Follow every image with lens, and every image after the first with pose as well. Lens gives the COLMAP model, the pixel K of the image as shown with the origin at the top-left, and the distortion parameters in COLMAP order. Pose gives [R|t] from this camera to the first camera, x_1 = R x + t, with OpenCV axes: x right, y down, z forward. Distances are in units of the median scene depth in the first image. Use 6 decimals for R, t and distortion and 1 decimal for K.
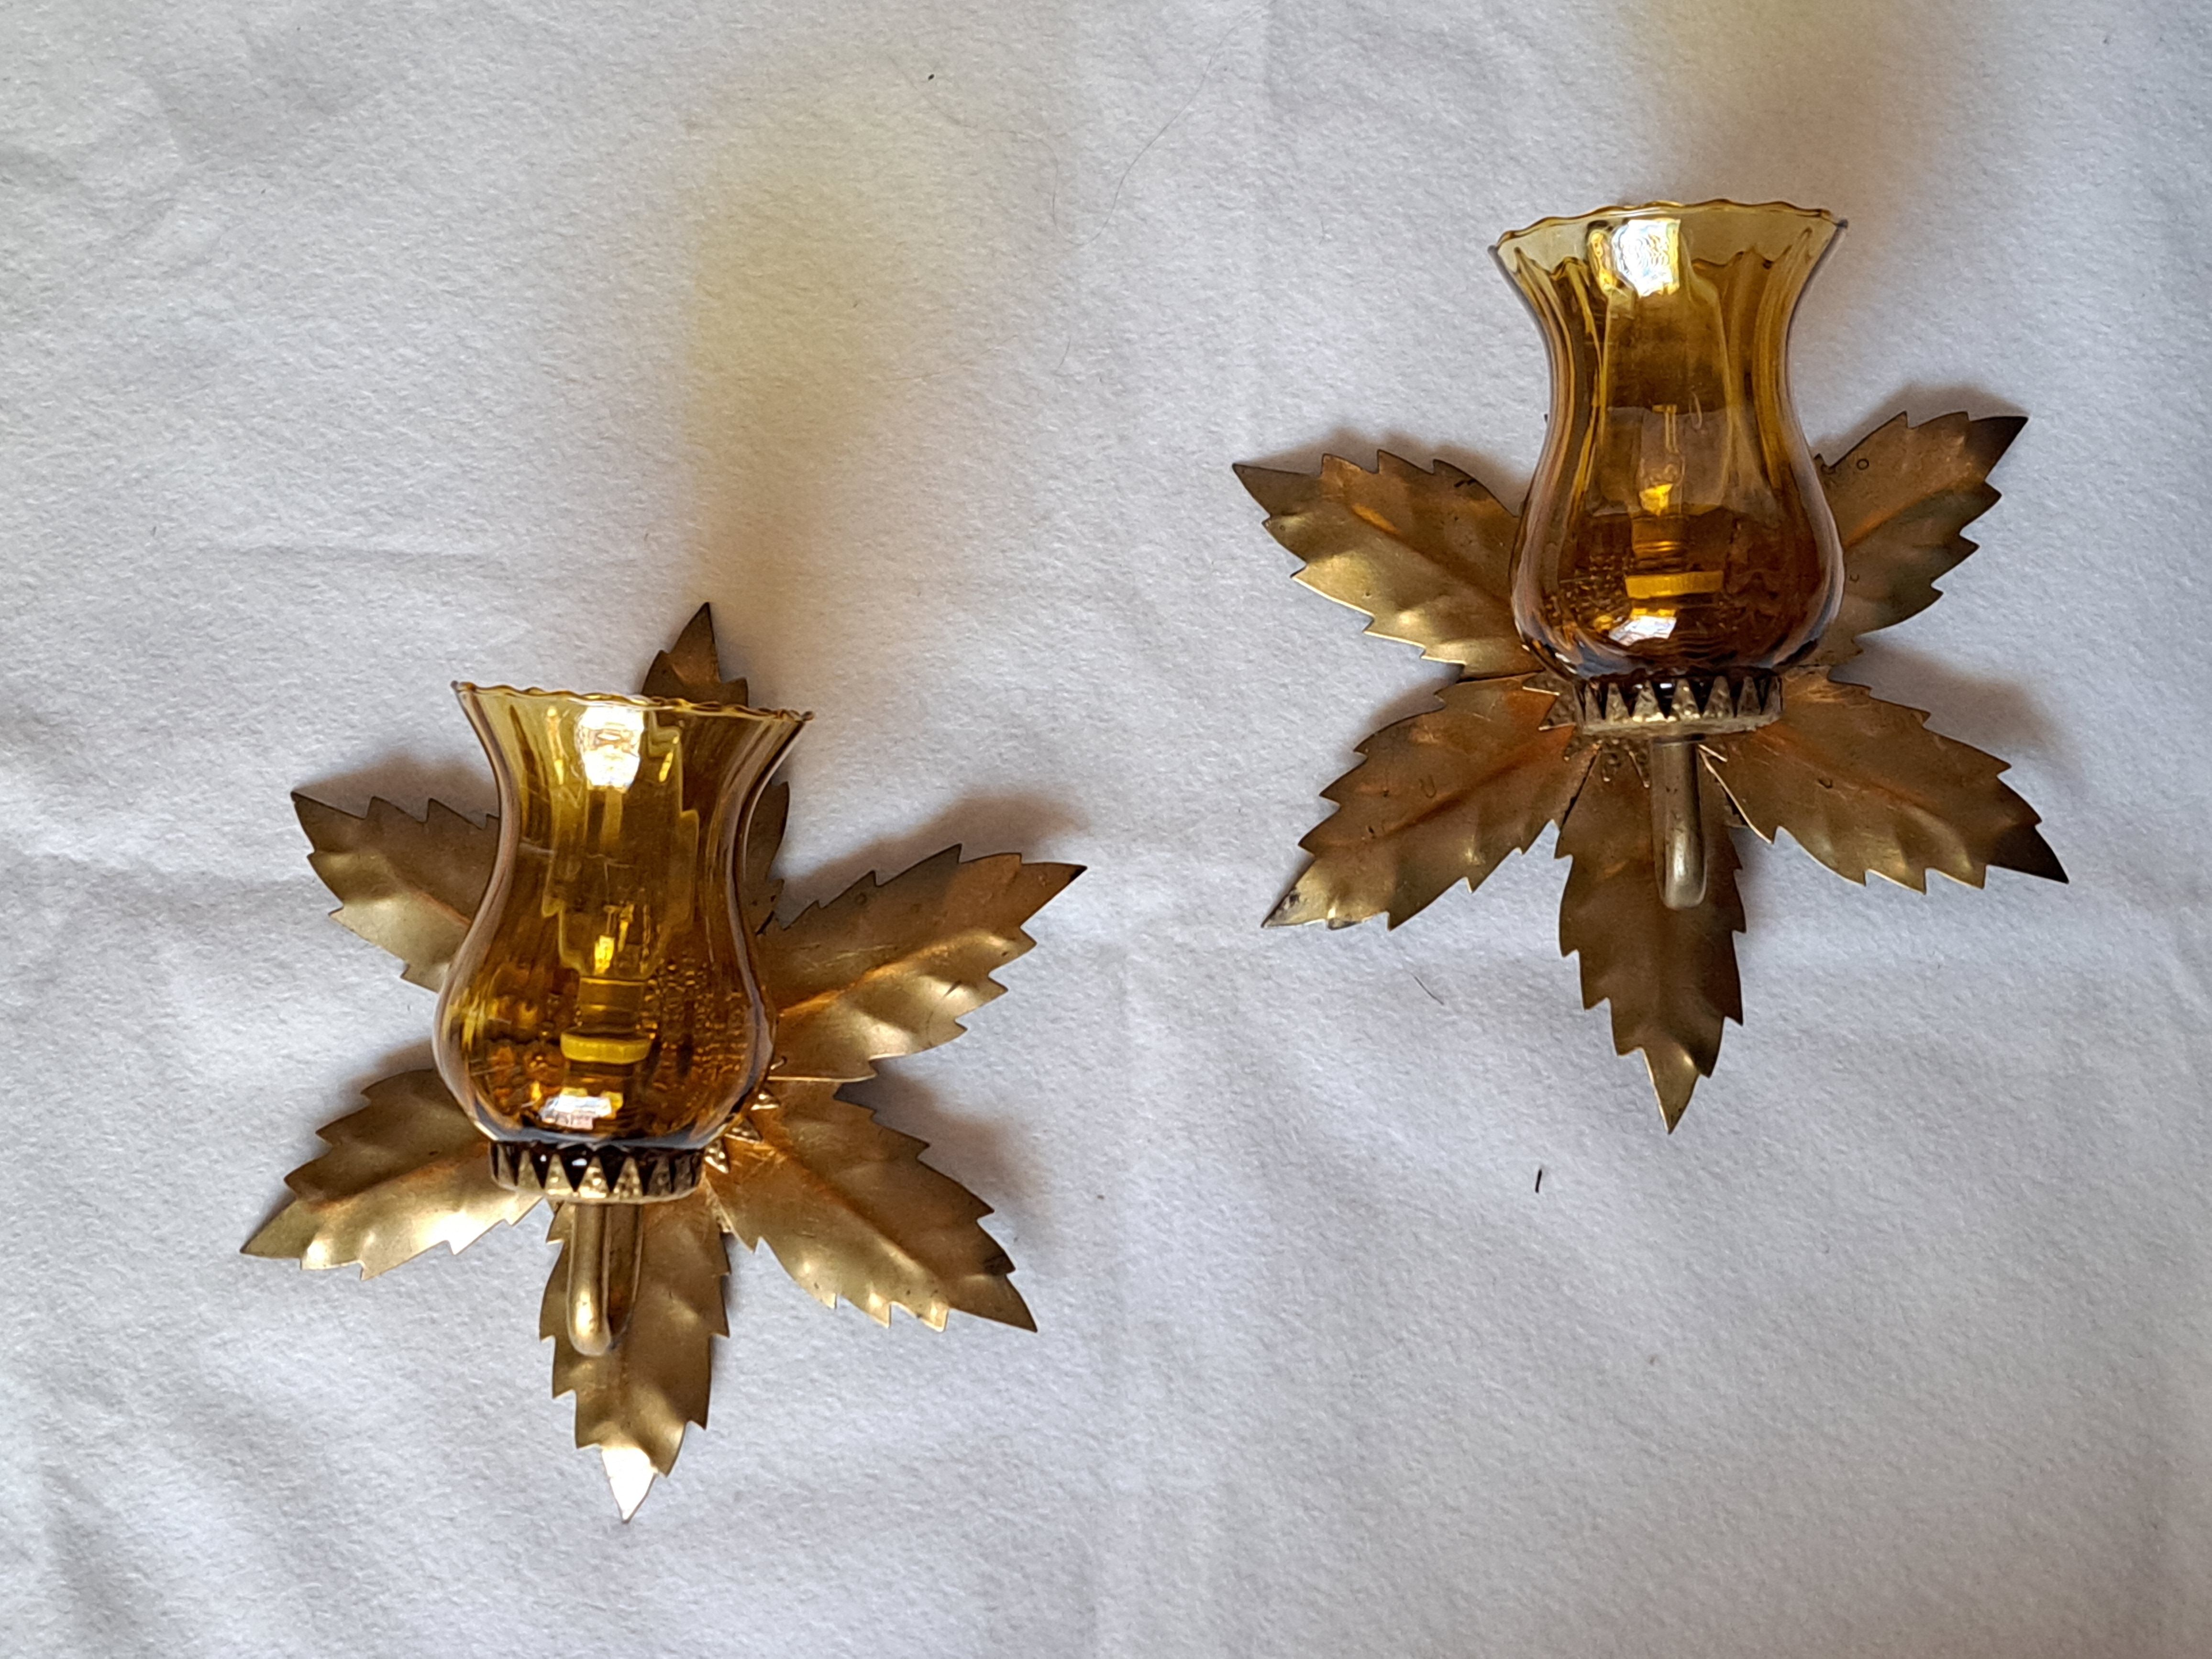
lens RADIAL K [[1570.2, 0, 1106.0], [0, 1570.2, 829.5], [0, 0, 1]] dist [0.010401, -0.001243]
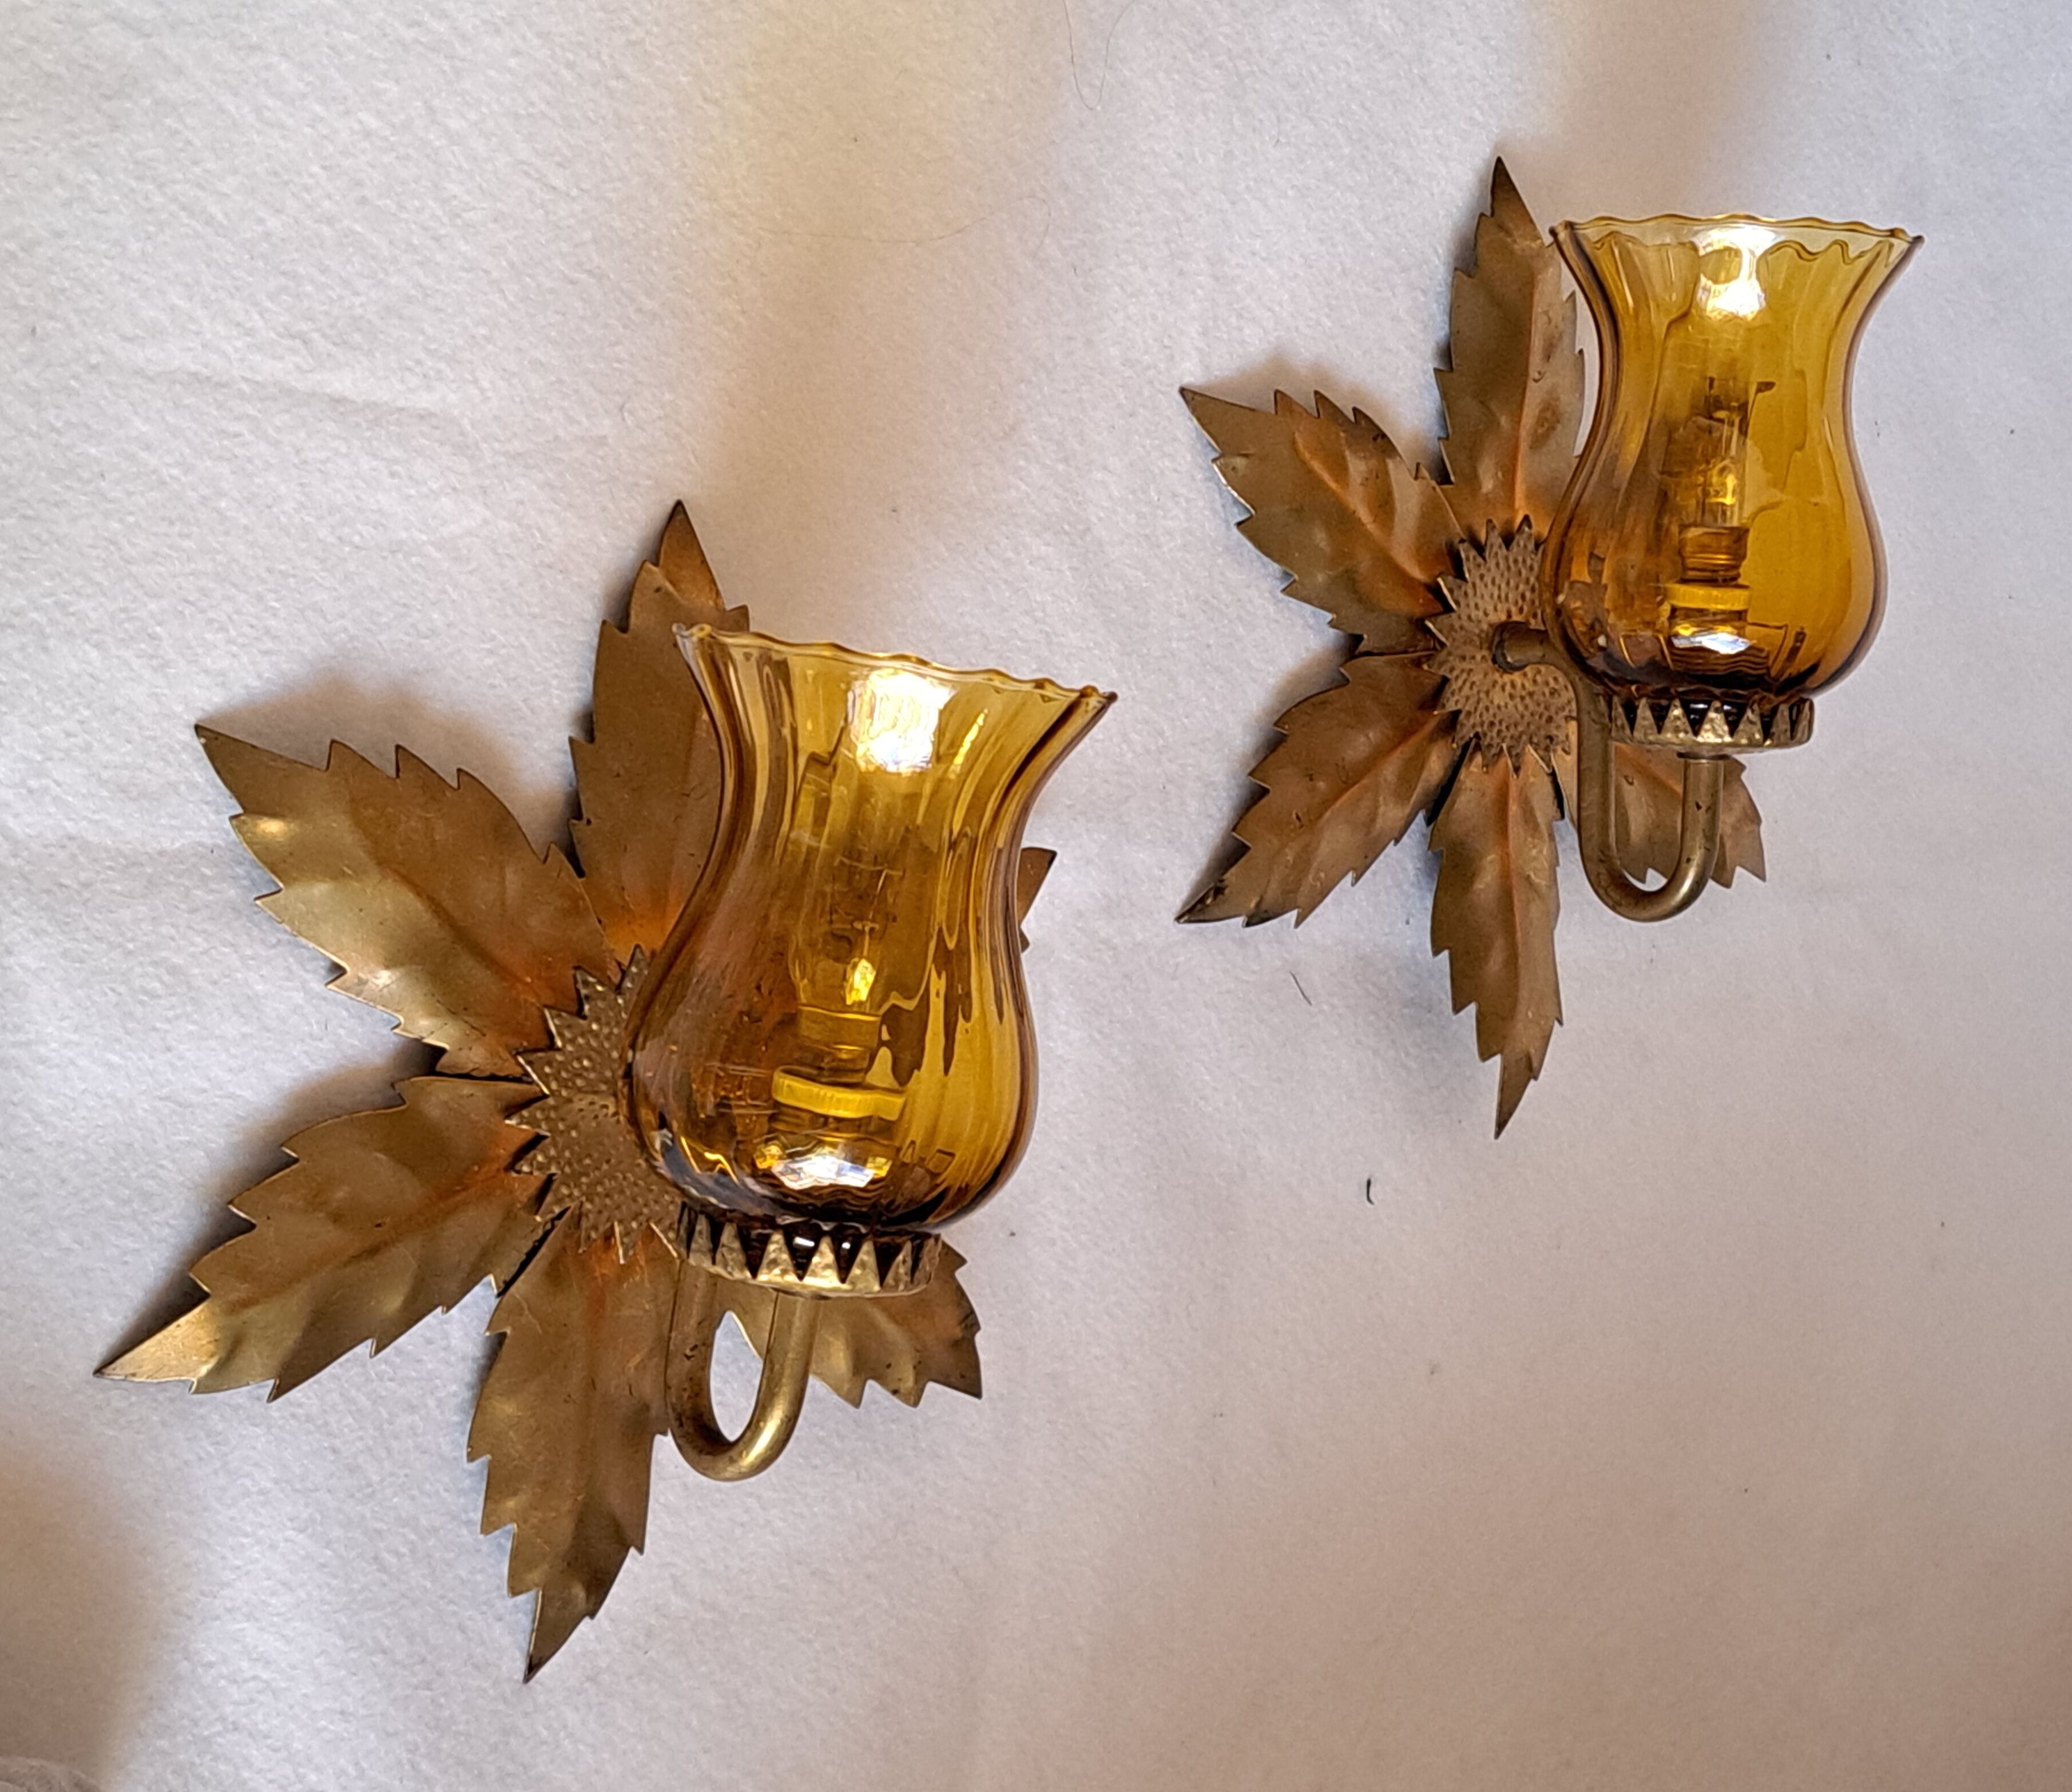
lens RADIAL K [[1910.3, 0, 1036.3], [0, 1910.3, 807.4], [0, 0, 1]] dist [0.003456, 0.003692]
pose [[0.919531, 0.044845, 0.390451, -0.488117], [-0.061205, 0.997688, 0.029550, -0.034375], [-0.388223, -0.051070, 0.920149, 0.063730]]
